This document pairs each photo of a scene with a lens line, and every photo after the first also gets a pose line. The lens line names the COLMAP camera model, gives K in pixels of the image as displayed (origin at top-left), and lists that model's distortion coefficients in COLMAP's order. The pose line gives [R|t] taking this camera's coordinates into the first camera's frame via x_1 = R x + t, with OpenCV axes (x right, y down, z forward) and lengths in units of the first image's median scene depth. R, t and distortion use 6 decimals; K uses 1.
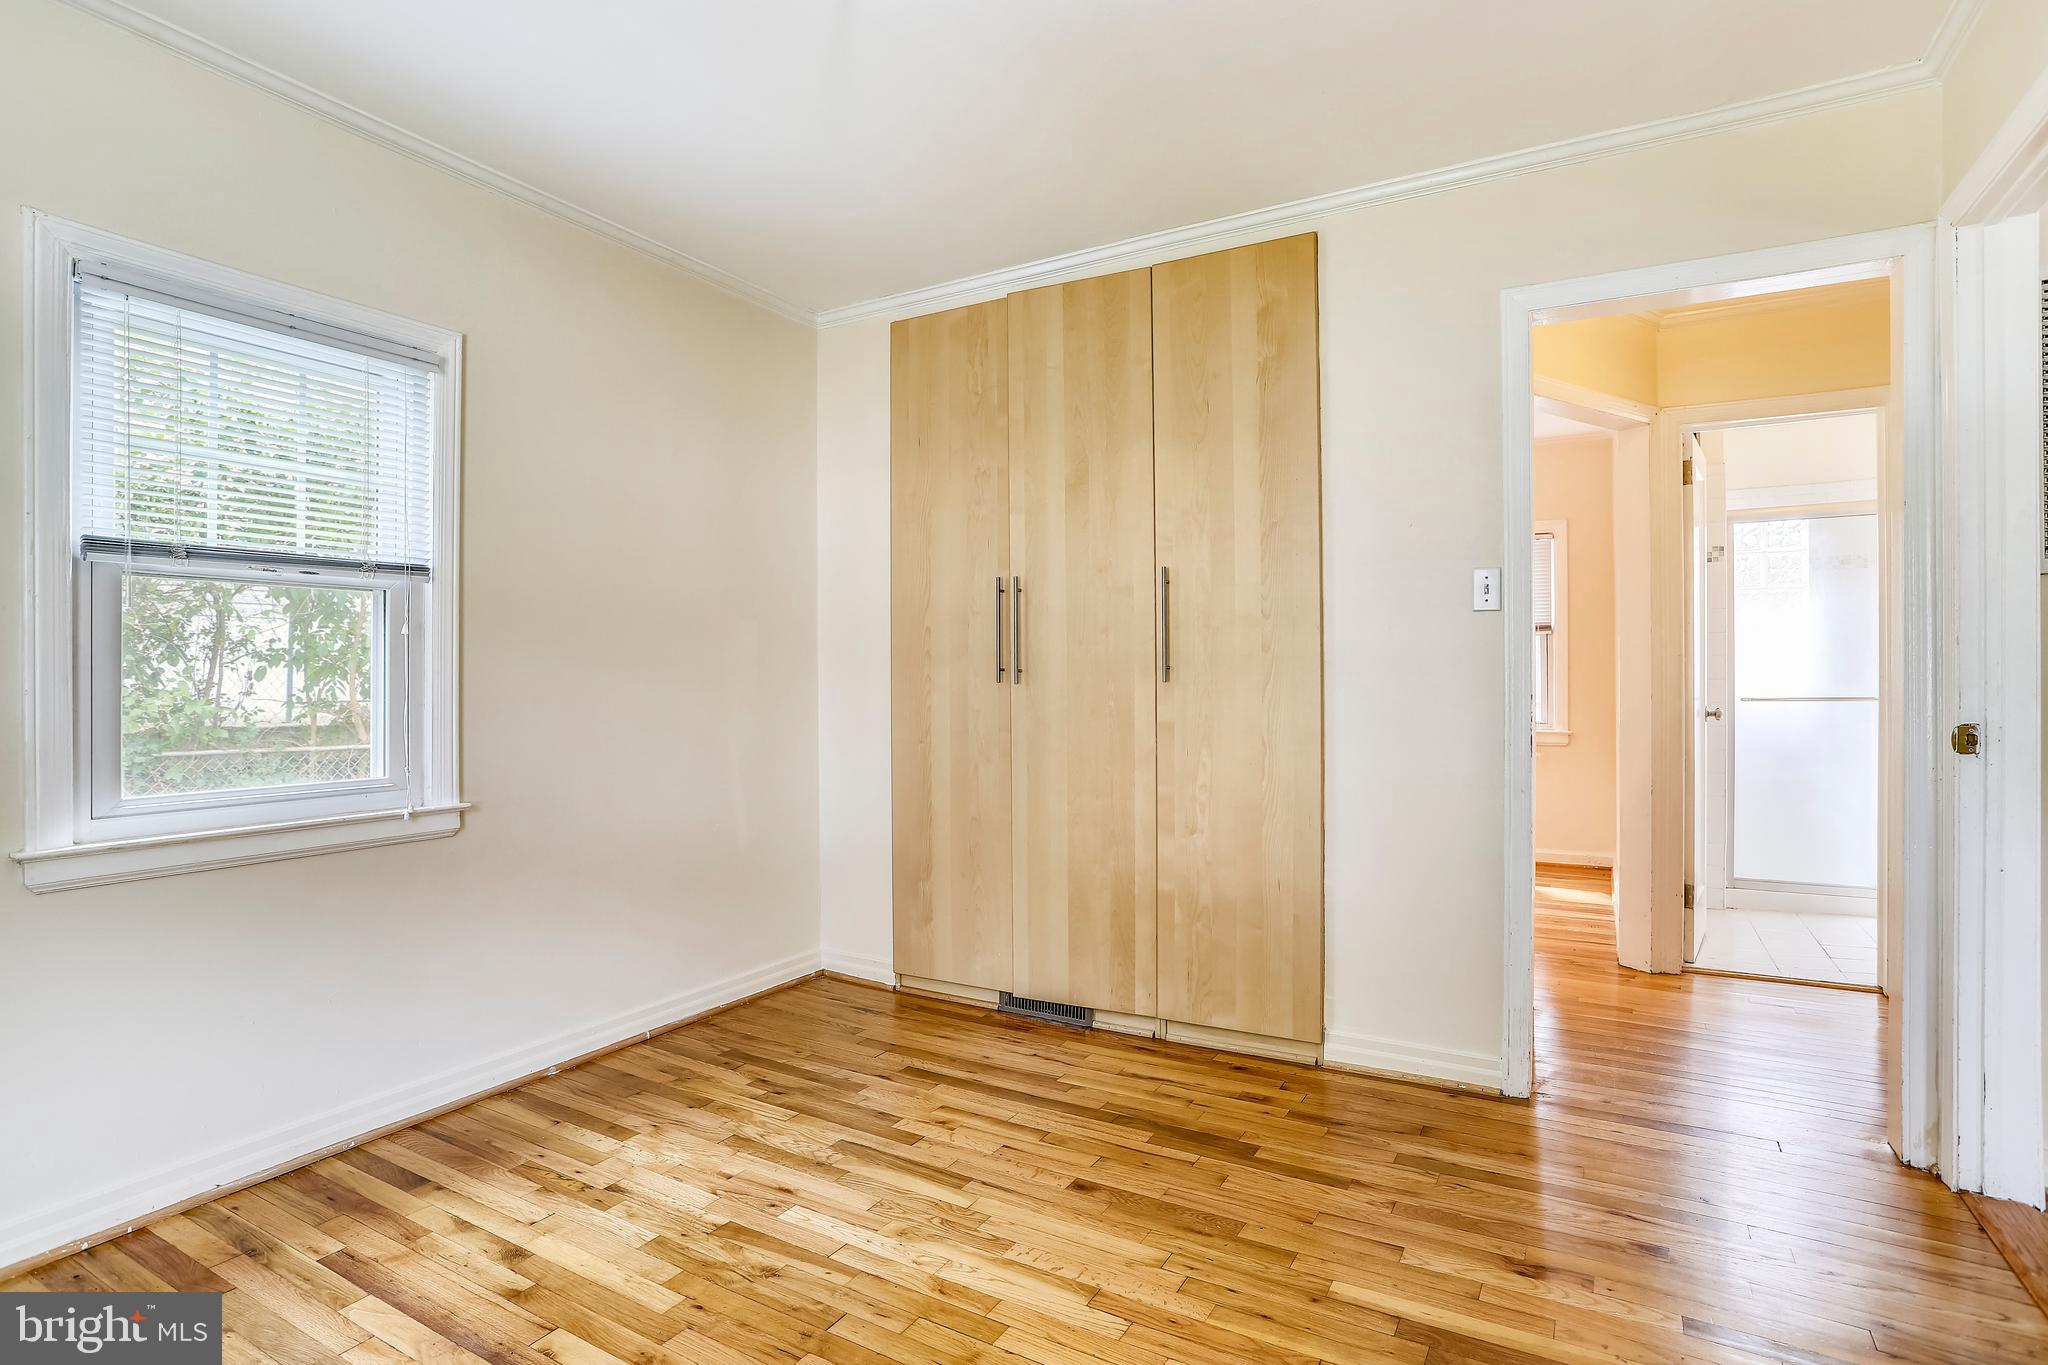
lens RADIAL K [[1042.3, 0, 1036.6], [0, 1042.3, 675.6], [0, 0, 1]] dist [-0.000561, 0.000877]
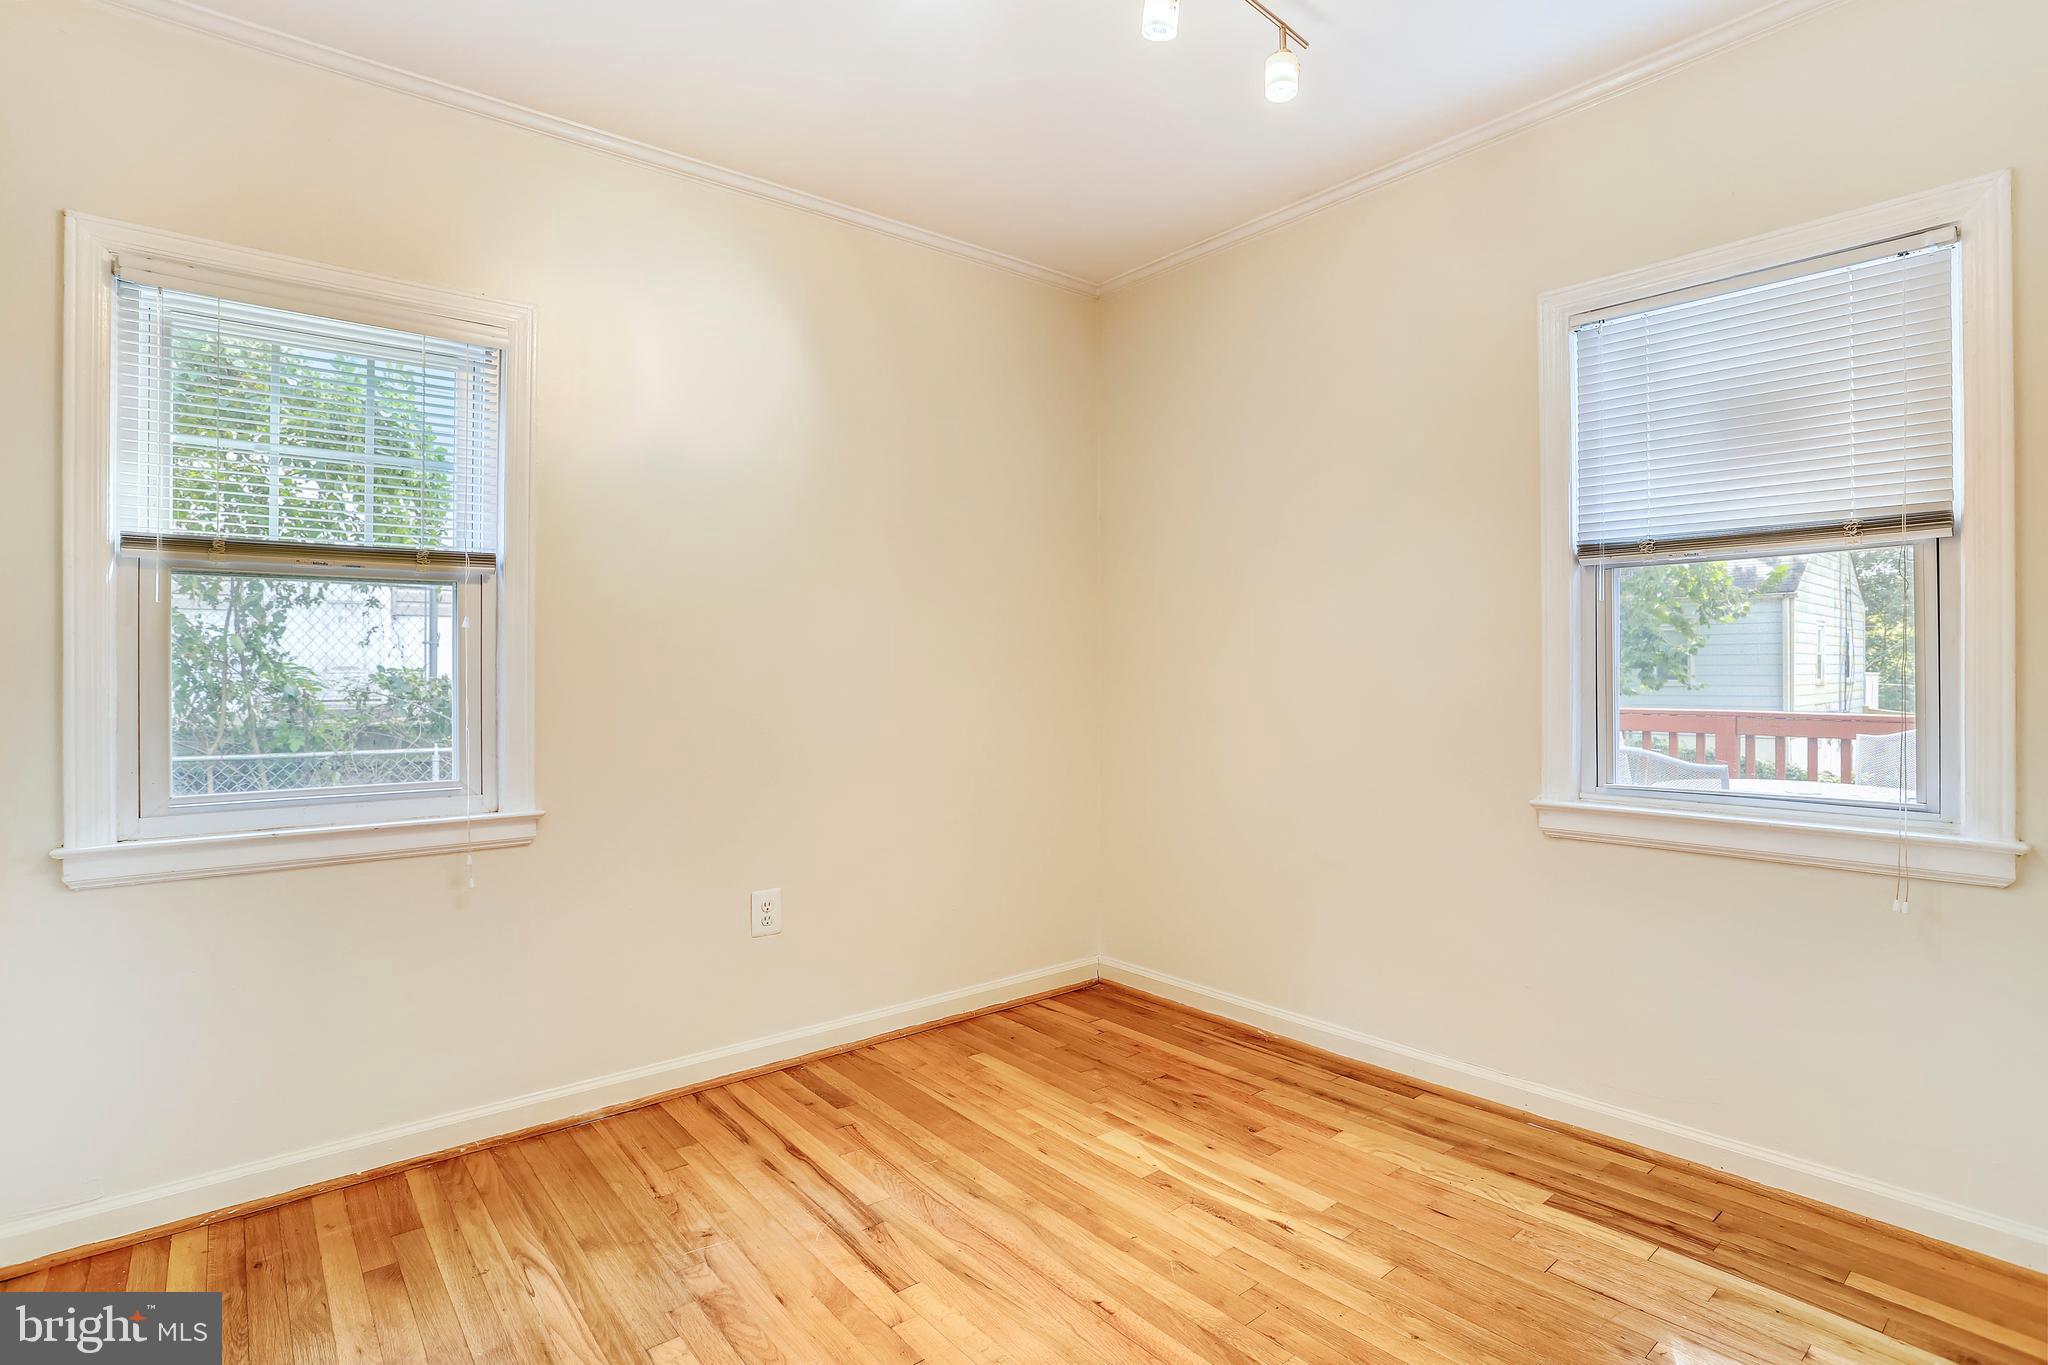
lens RADIAL K [[1018.0, 0, 1017.9], [0, 1018.0, 684.9], [0, 0, 1]] dist [-0.023564, -0.000874]
pose [[0.935369, 0.003736, -0.353653, 0.221611], [0.000349, 0.999934, 0.011486, 0.000340], [0.353672, -0.010867, 0.935306, 0.407161]]
